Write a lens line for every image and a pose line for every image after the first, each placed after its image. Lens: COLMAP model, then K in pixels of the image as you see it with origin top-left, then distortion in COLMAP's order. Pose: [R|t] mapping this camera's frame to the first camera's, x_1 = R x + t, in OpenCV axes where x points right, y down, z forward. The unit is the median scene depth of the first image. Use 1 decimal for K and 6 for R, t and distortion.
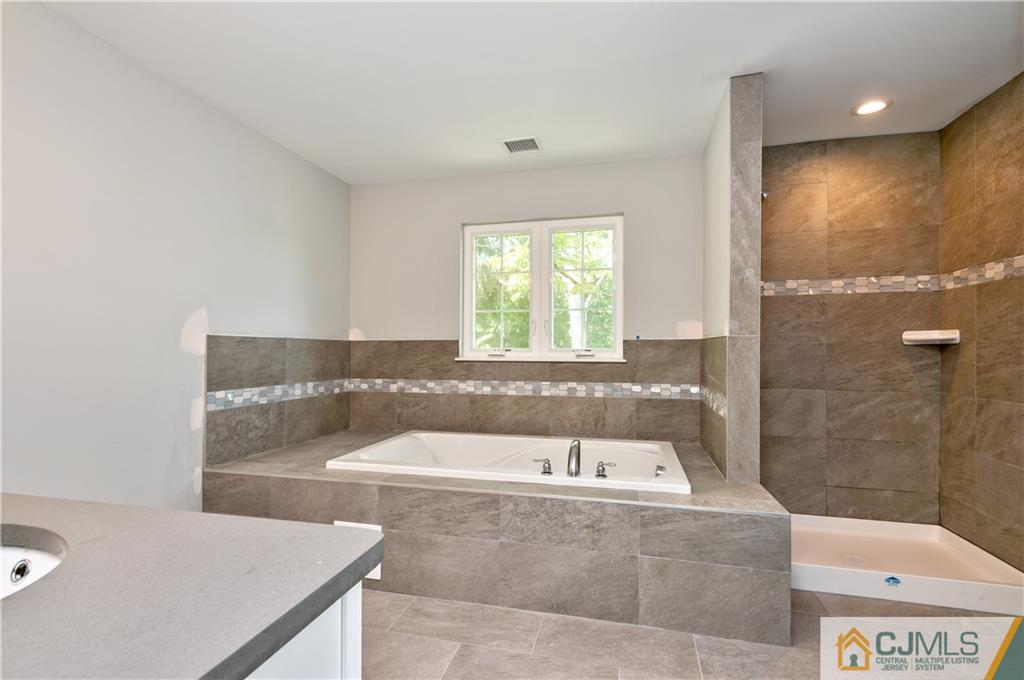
lens RADIAL K [[486.3, 0, 510.2], [0, 486.3, 344.9], [0, 0, 1]] dist [0.018480, -0.000190]
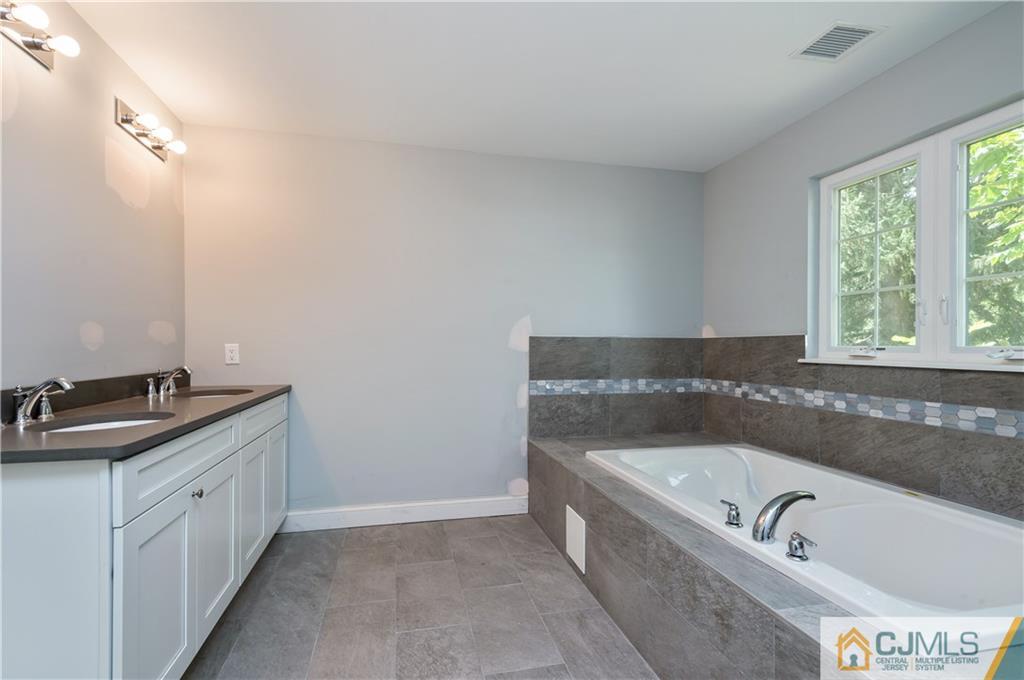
lens RADIAL K [[486.3, 0, 510.2], [0, 486.3, 344.9], [0, 0, 1]] dist [0.018480, -0.000190]
pose [[0.460353, -0.003654, -0.887729, 0.386151], [0.008034, 0.999968, 0.000050, 0.001288], [0.887700, -0.007155, 0.460367, 0.272263]]
